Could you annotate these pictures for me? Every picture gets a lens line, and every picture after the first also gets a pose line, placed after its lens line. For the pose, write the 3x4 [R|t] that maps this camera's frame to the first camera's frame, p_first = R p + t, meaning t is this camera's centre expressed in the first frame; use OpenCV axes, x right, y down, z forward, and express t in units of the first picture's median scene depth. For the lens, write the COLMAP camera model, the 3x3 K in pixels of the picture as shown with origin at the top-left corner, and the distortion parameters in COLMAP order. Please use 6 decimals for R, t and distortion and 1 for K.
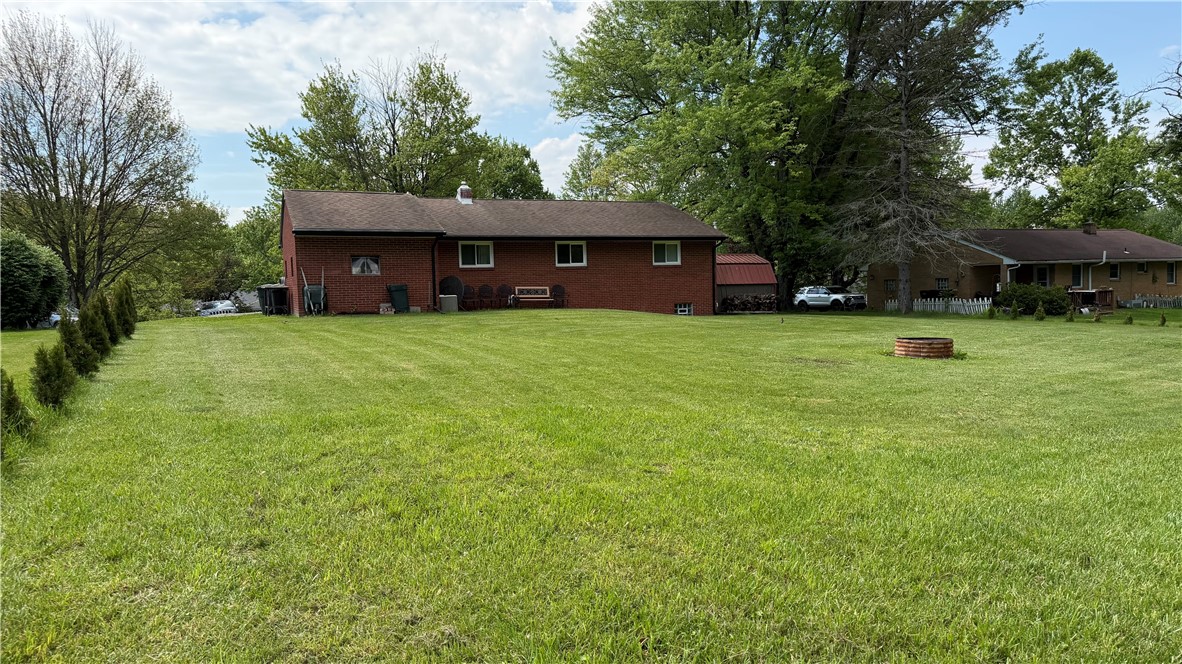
lens RADIAL K [[862.1, 0, 591.0], [0, 862.1, 332.0], [0, 0, 1]] dist [0.086248, -0.118244]
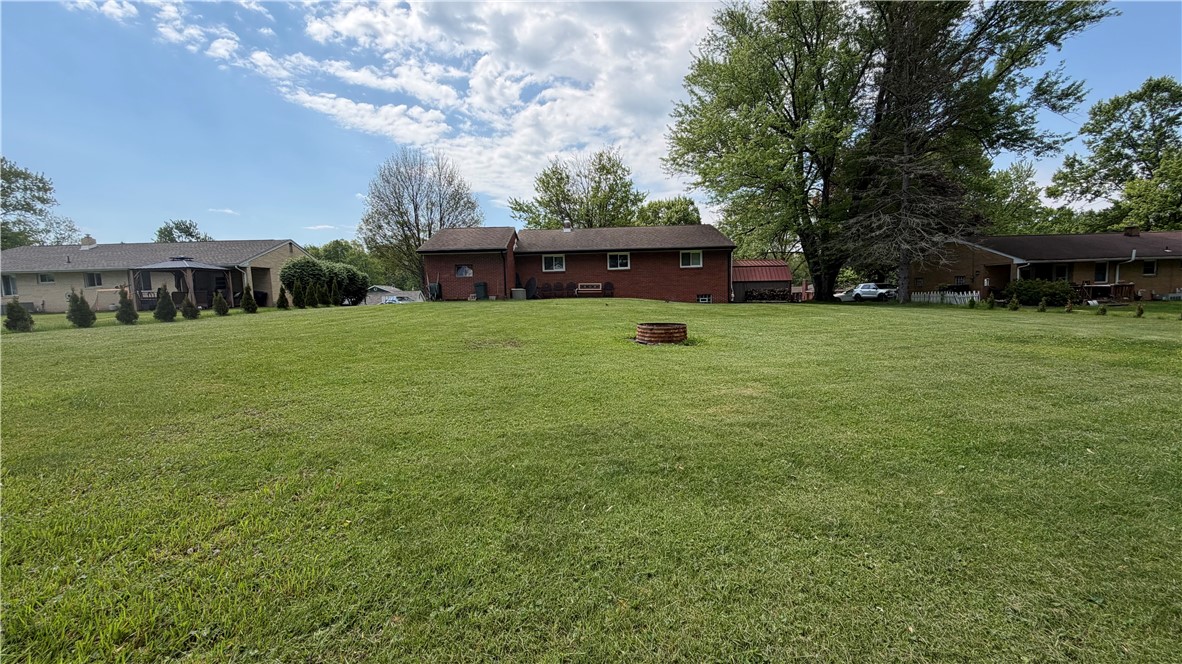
lens RADIAL K [[476.4, 0, 591.0], [0, 476.4, 332.0], [0, 0, 1]] dist [-0.000084, 0.000313]
pose [[0.917256, 0.032715, -0.396953, 0.198933], [-0.016669, 0.998901, 0.043807, -0.002450], [0.397950, -0.033566, 0.916793, 0.164169]]
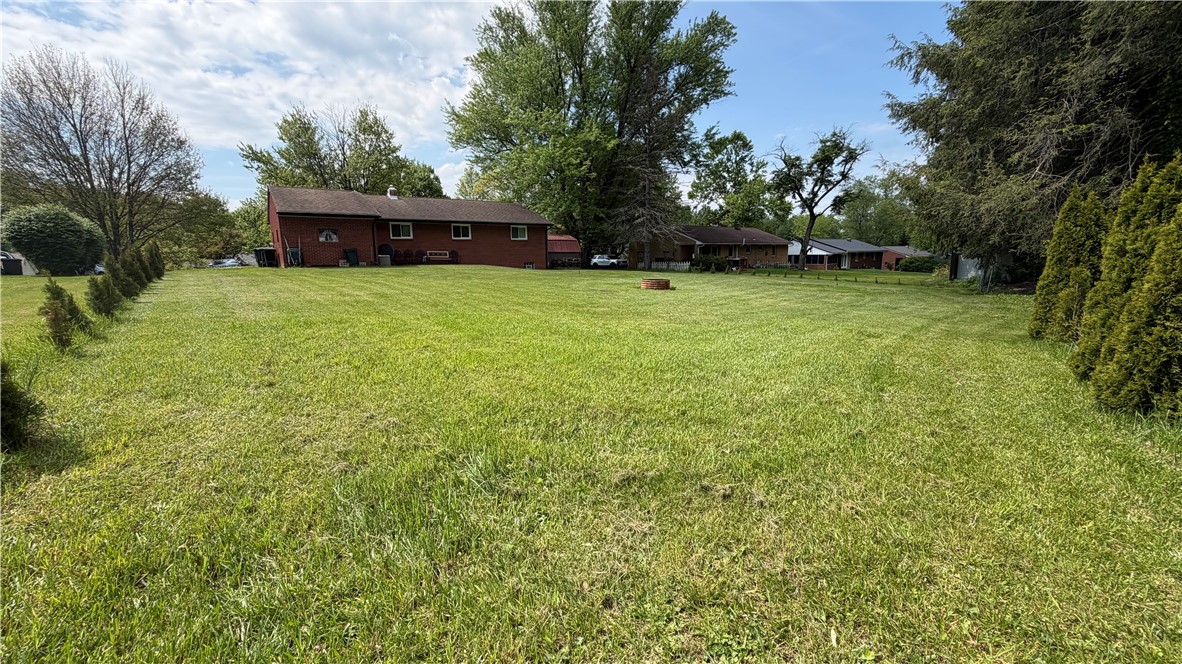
lens RADIAL K [[490.4, 0, 591.0], [0, 490.4, 332.0], [0, 0, 1]] dist [0.009049, -0.000079]
pose [[0.973520, -0.022294, 0.227513, 0.000389], [-0.000779, 0.994904, 0.100826, 0.005069], [-0.228601, -0.098333, 0.968541, -0.003015]]
